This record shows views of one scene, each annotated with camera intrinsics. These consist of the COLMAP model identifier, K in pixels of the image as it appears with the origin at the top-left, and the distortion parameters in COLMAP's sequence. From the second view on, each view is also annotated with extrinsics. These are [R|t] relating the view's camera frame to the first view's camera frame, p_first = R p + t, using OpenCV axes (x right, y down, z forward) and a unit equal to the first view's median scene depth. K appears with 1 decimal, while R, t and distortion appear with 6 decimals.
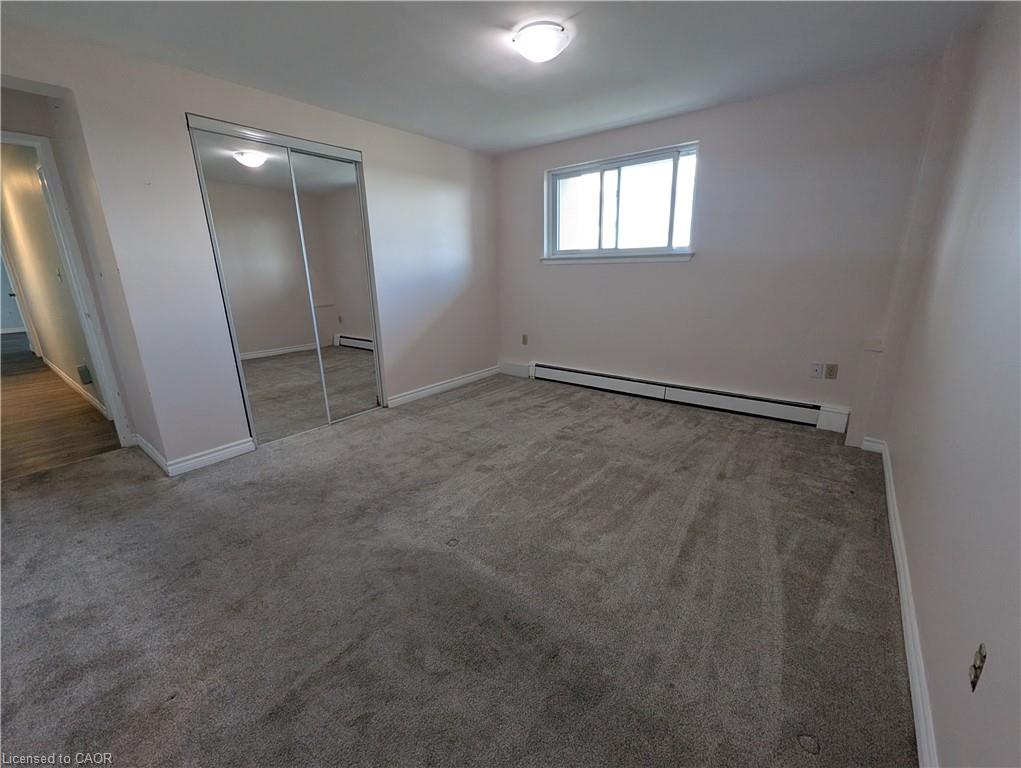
lens RADIAL K [[420.8, 0, 510.6], [0, 420.8, 383.2], [0, 0, 1]] dist [0.000298, -0.000119]
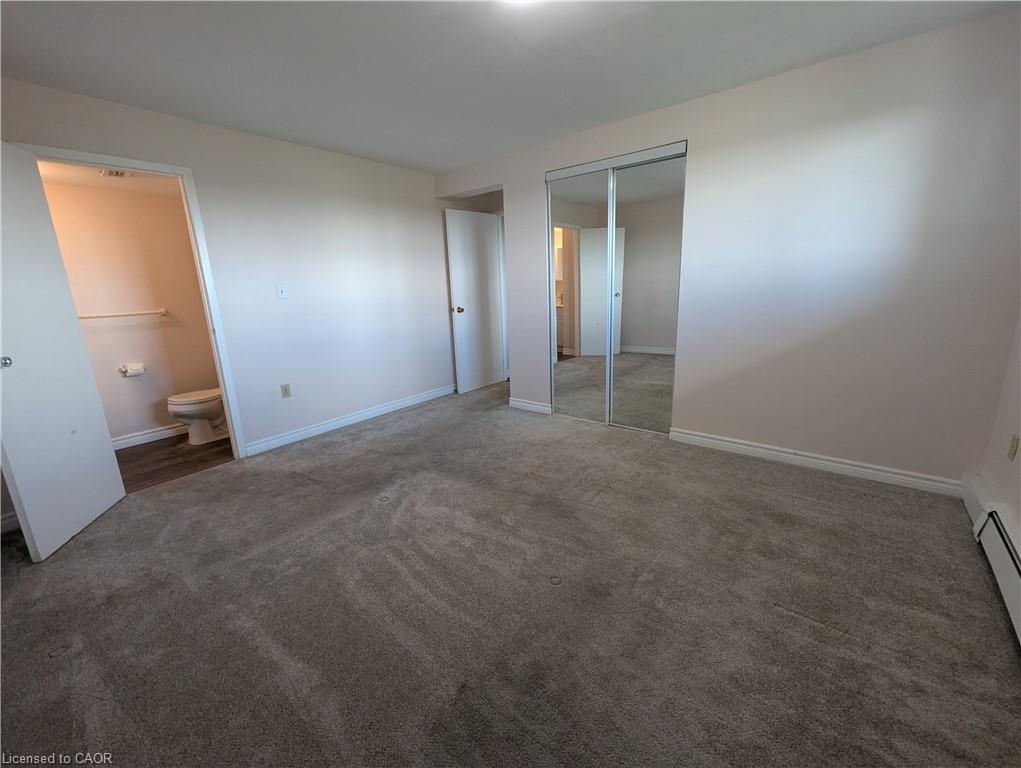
lens RADIAL K [[420.8, 0, 510.6], [0, 420.8, 383.2], [0, 0, 1]] dist [0.000298, -0.000119]
pose [[-0.029285, 0.253667, -0.966848, 0.538215], [-0.225122, 0.940739, 0.253635, -0.199861], [0.973890, 0.225087, 0.029556, 0.662041]]
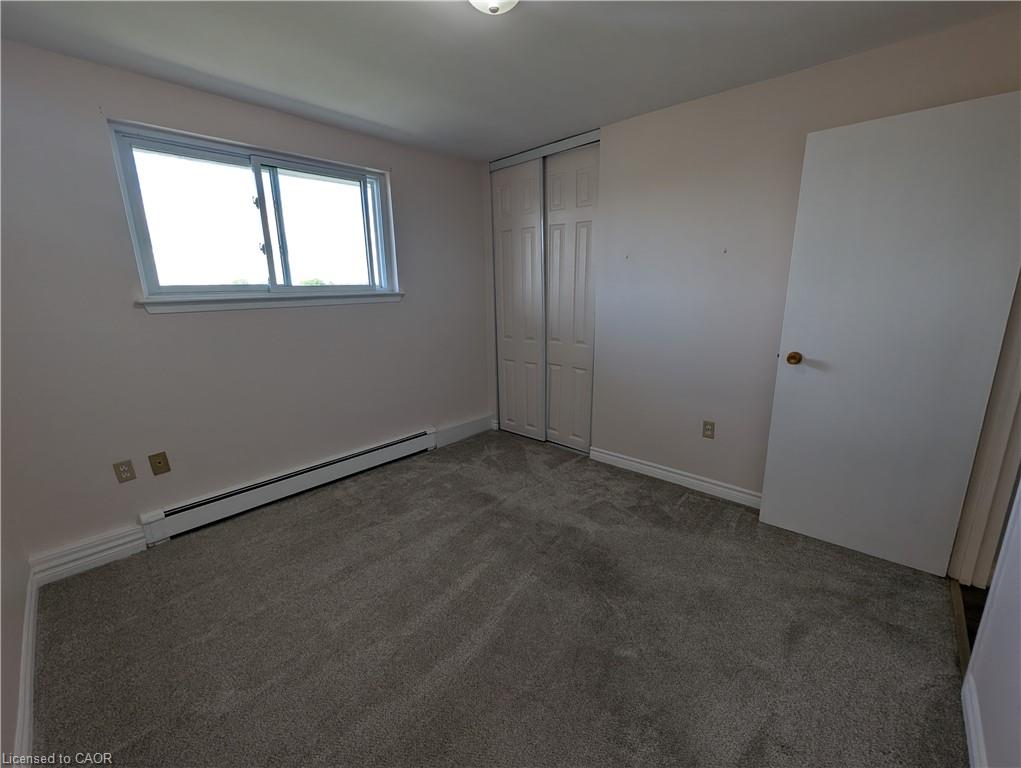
lens RADIAL K [[426.5, 0, 499.0], [0, 426.5, 379.9], [0, 0, 1]] dist [0.000373, -0.000033]
pose [[0.103133, -0.176347, 0.978910, -0.455074], [0.293337, 0.945780, 0.139474, -0.187721], [-0.950430, 0.272766, 0.149271, 0.673650]]
